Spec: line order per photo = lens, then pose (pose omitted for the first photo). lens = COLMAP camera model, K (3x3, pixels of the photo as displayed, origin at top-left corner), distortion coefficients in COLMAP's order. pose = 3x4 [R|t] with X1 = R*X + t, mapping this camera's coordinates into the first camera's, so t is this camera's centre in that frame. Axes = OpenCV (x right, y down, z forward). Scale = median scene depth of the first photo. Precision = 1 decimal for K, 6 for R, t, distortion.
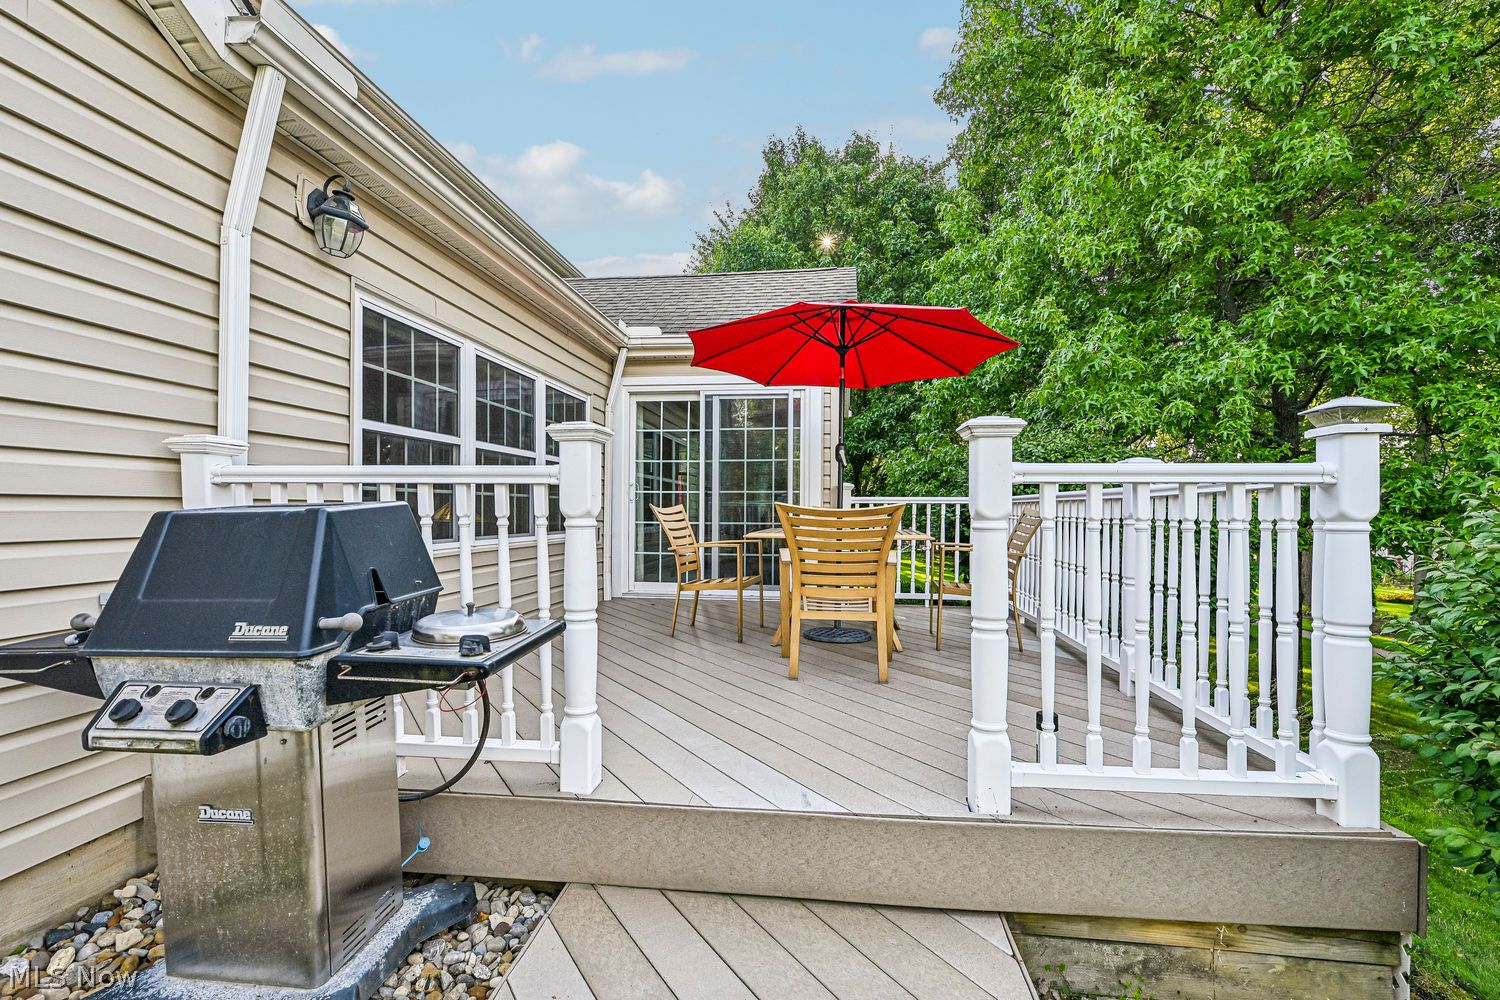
lens RADIAL K [[665.7, 0, 759.8], [0, 665.7, 528.4], [0, 0, 1]] dist [-0.000793, -0.000095]
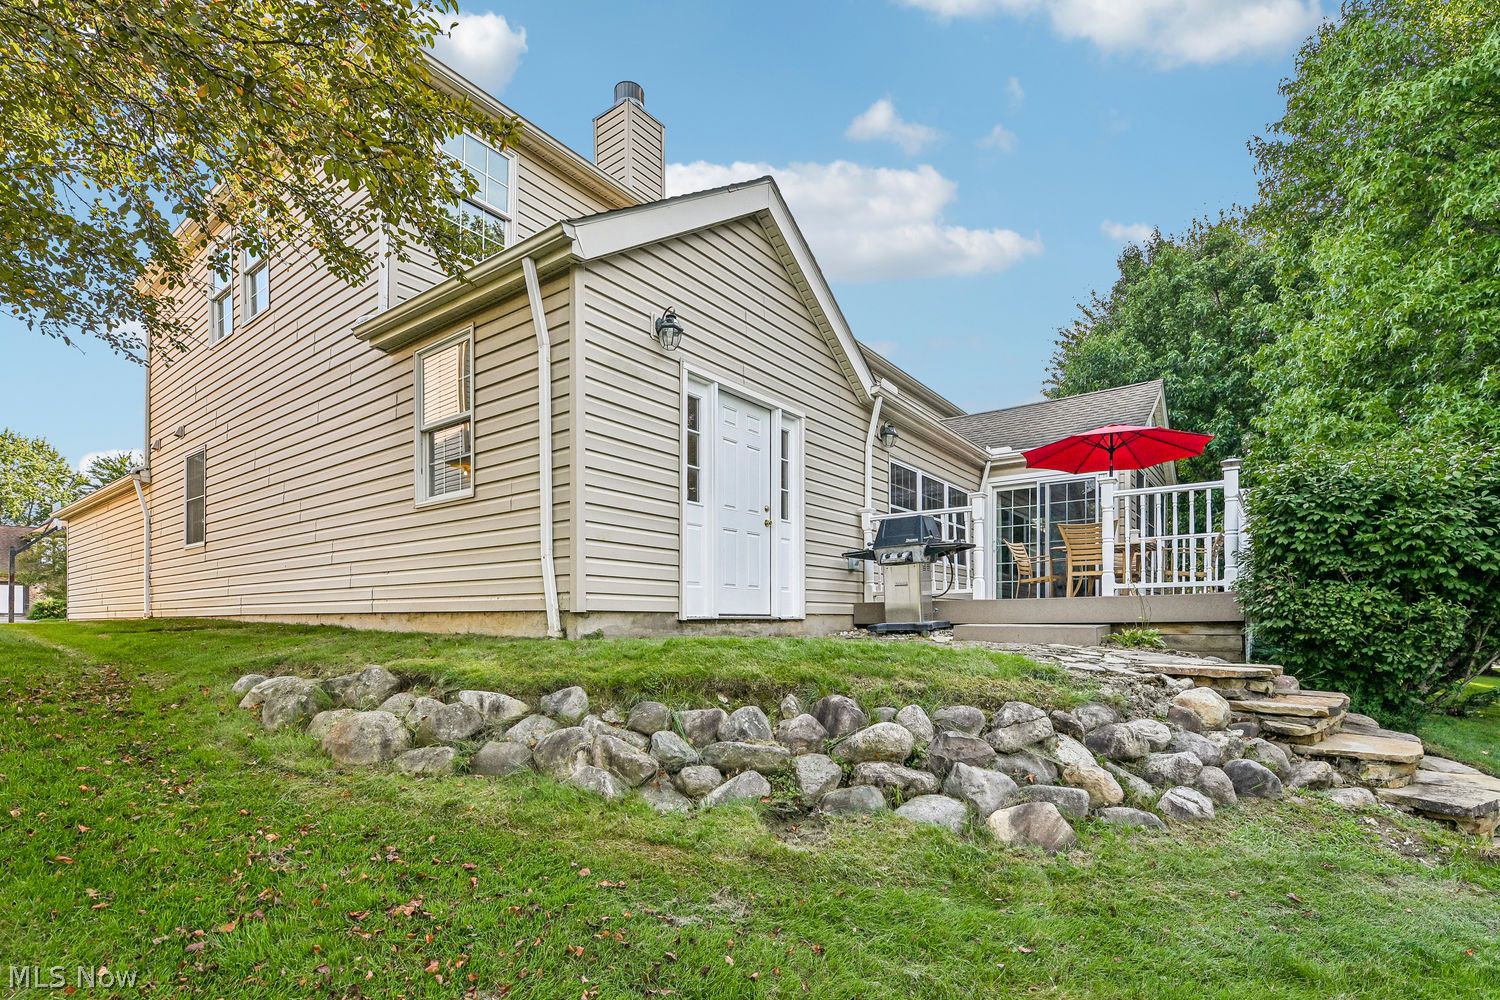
lens RADIAL K [[691.3, 0, 751.7], [0, 691.3, 628.1], [0, 0, 1]] dist [-0.001031, -0.000010]
pose [[0.865093, -0.001847, -0.501608, 0.161421], [-0.006362, 0.999872, -0.014652, 0.191440], [0.501571, 0.015867, 0.864971, -0.849245]]
